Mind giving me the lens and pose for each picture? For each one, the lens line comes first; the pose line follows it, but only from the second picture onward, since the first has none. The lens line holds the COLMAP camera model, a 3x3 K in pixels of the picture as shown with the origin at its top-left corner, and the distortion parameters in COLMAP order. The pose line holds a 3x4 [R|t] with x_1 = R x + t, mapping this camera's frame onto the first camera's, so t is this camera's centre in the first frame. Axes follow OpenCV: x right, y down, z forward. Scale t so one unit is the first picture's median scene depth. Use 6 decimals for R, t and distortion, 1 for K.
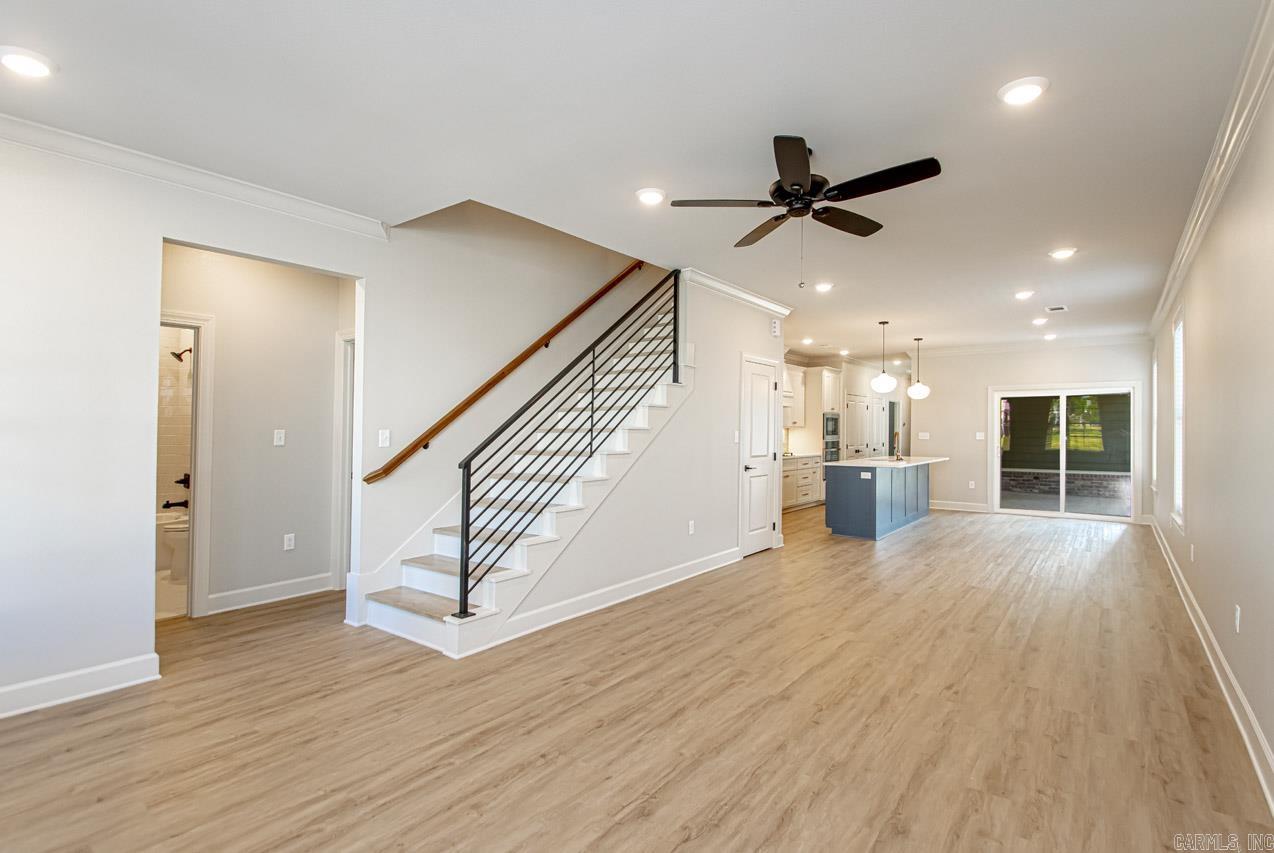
lens RADIAL K [[606.1, 0, 638.2], [0, 606.1, 422.2], [0, 0, 1]] dist [0.020602, -0.023182]
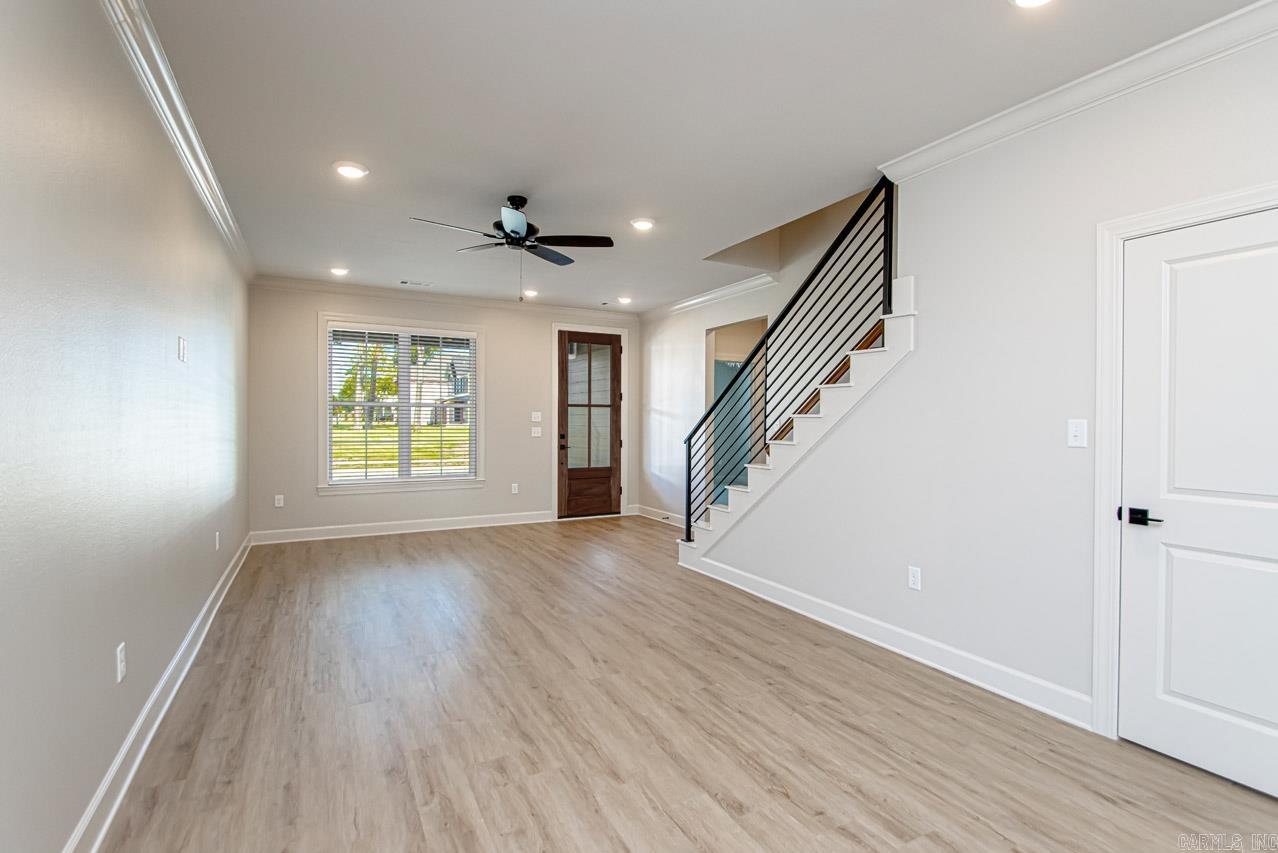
lens RADIAL K [[585.2, 0, 641.2], [0, 585.2, 416.6], [0, 0, 1]] dist [0.000312, -0.011230]
pose [[-0.396278, -0.009200, -0.918084, 1.058350], [0.006107, 0.999901, -0.012656, 0.027169], [0.918110, -0.010622, -0.396183, 1.419783]]
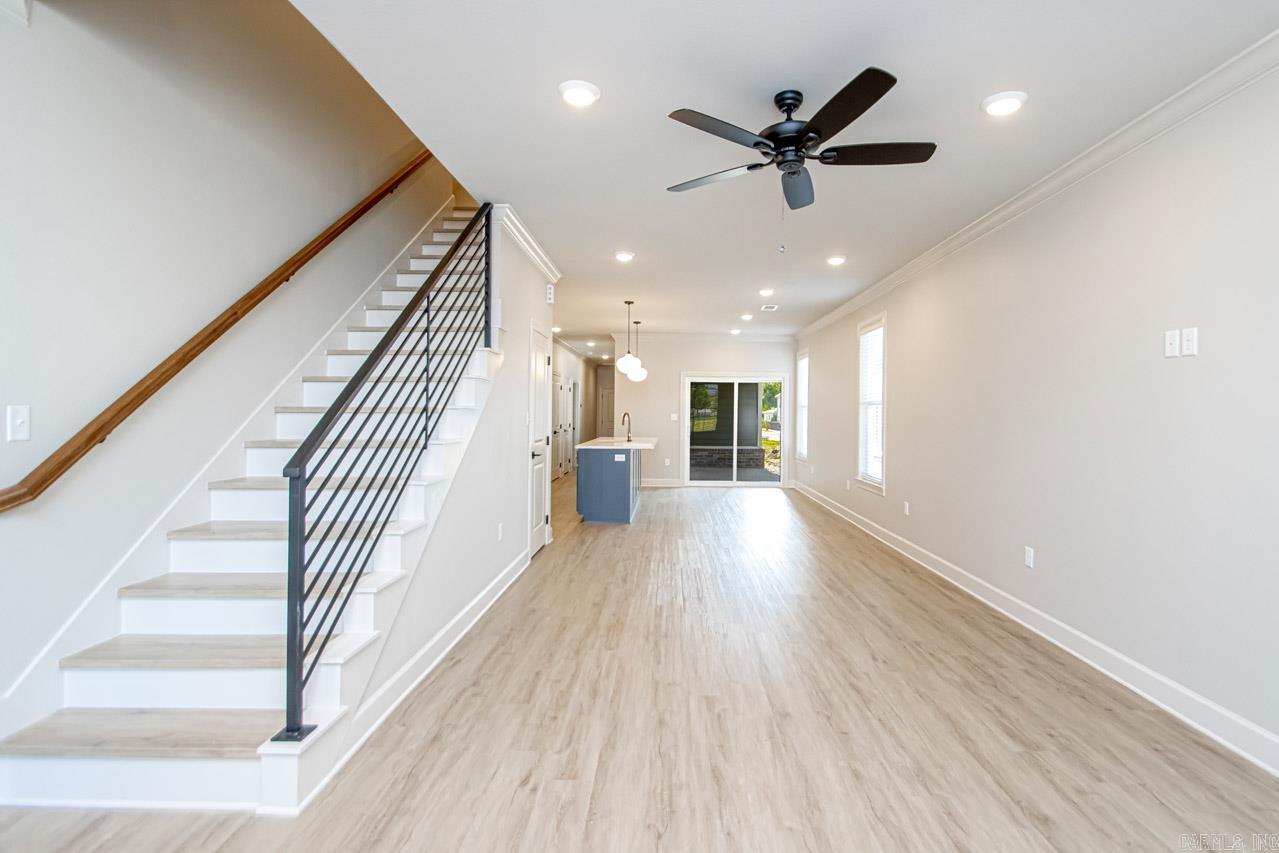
lens RADIAL K [[627.0, 0, 665.6], [0, 627.0, 415.9], [0, 0, 1]] dist [-0.001119, -0.001551]
pose [[0.785292, 0.002309, 0.619122, -0.365600], [-0.016270, 0.999725, 0.016908, 0.004667], [-0.618912, -0.023350, 0.785113, 0.320429]]
